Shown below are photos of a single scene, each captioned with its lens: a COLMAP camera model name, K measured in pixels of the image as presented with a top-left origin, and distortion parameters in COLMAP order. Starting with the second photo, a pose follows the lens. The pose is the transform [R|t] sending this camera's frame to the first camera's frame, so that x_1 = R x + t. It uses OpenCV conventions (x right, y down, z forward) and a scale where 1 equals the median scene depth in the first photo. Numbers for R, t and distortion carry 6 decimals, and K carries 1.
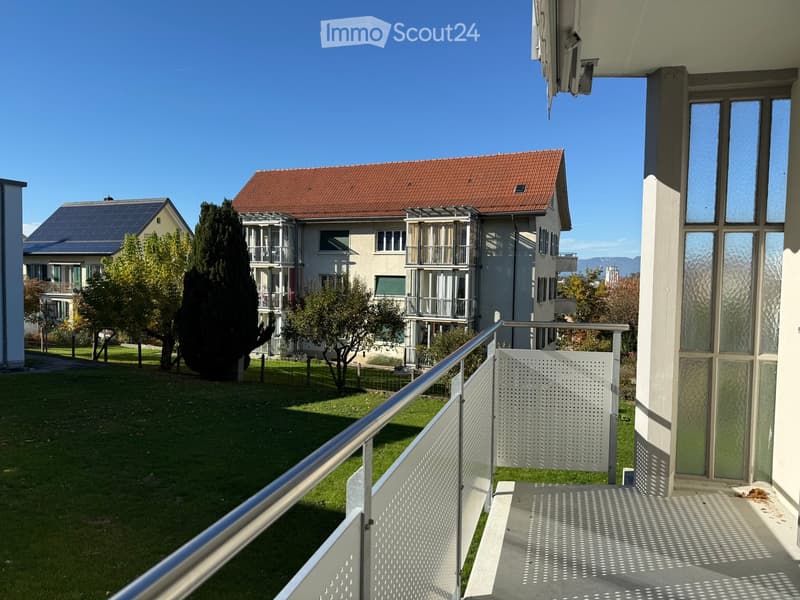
lens RADIAL K [[564.9, 0, 382.7], [0, 564.9, 300.2], [0, 0, 1]] dist [0.034826, -0.057763]
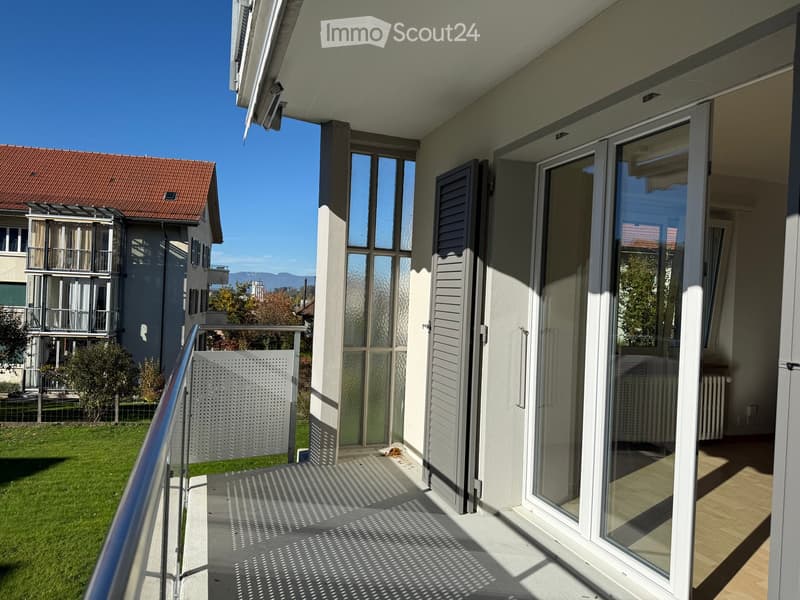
lens RADIAL K [[564.9, 0, 408.0], [0, 564.9, 299.6], [0, 0, 1]] dist [0.034826, -0.057763]
pose [[0.801755, 0.017691, 0.597390, -0.111741], [-0.003357, 0.999679, -0.025099, 0.015747], [-0.597643, 0.018118, 0.801558, -0.091827]]
